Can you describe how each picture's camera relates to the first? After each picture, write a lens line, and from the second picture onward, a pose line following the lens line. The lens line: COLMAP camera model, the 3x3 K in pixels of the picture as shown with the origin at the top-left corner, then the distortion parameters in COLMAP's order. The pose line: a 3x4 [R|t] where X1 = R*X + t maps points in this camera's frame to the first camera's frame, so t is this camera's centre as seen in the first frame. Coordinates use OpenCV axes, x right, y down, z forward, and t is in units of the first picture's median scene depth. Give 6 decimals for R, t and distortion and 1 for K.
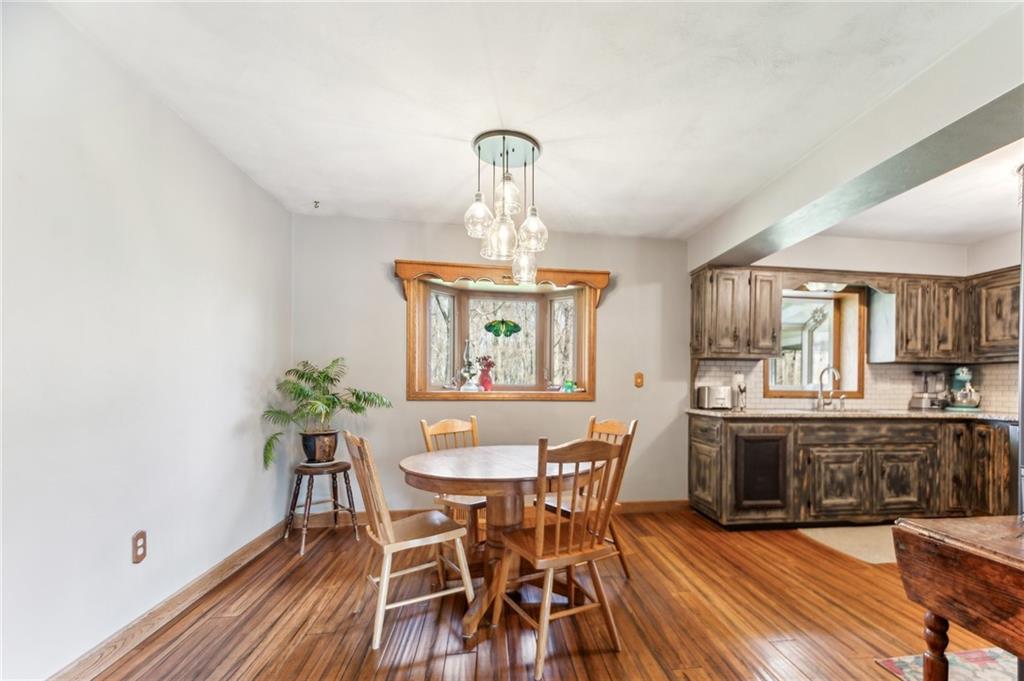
lens RADIAL K [[463.3, 0, 551.3], [0, 463.3, 387.8], [0, 0, 1]] dist [0.001395, -0.000192]
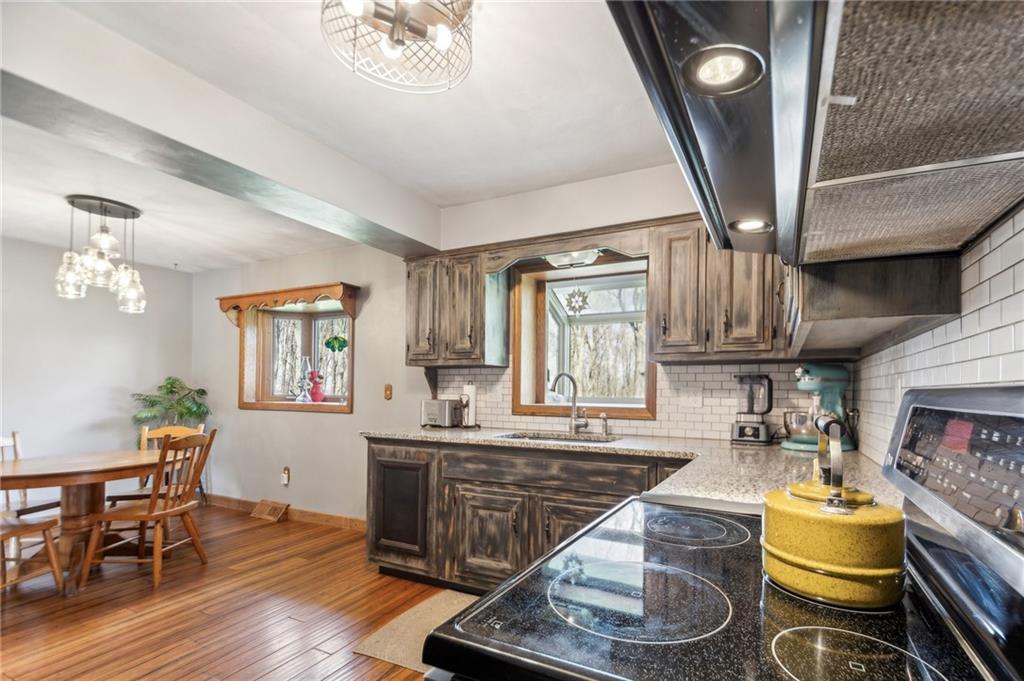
lens RADIAL K [[461.9, 0, 570.2], [0, 461.9, 389.6], [0, 0, 1]] dist [0.019039, -0.000061]
pose [[0.838504, -0.005437, -0.544868, 1.036127], [-0.000709, 0.999938, -0.011068, -0.012797], [0.544895, 0.009667, 0.838449, 0.437657]]
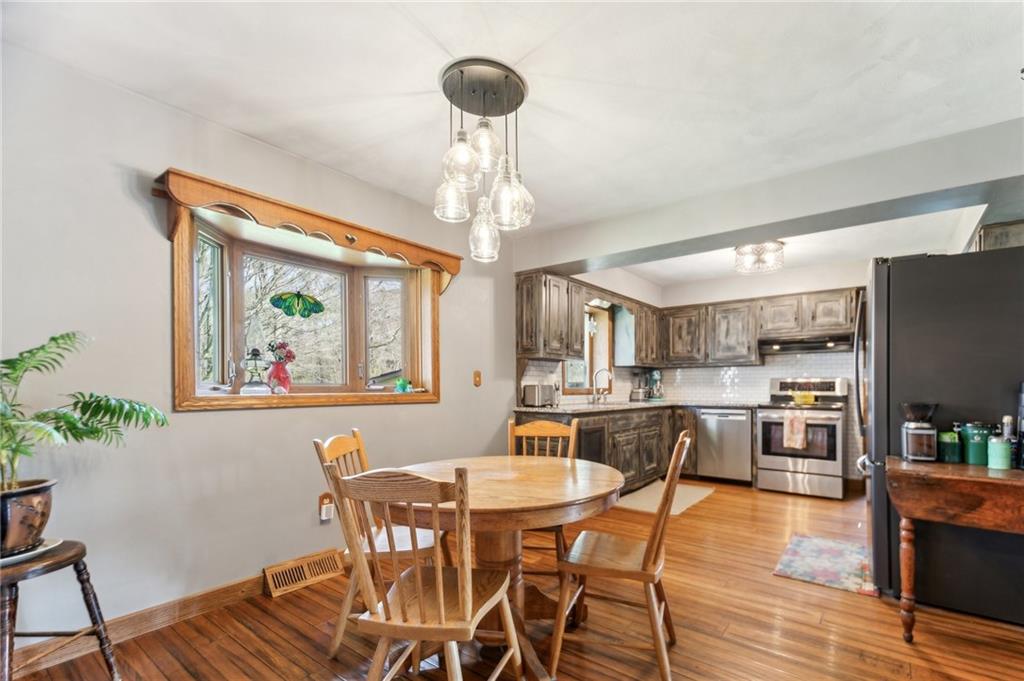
lens RADIAL K [[461.9, 0, 570.2], [0, 461.9, 389.6], [0, 0, 1]] dist [0.019039, -0.000061]
pose [[0.678715, -0.015106, 0.734247, -0.383634], [0.009940, 0.999886, 0.011382, -0.004152], [-0.734335, -0.000427, 0.678787, 0.239228]]
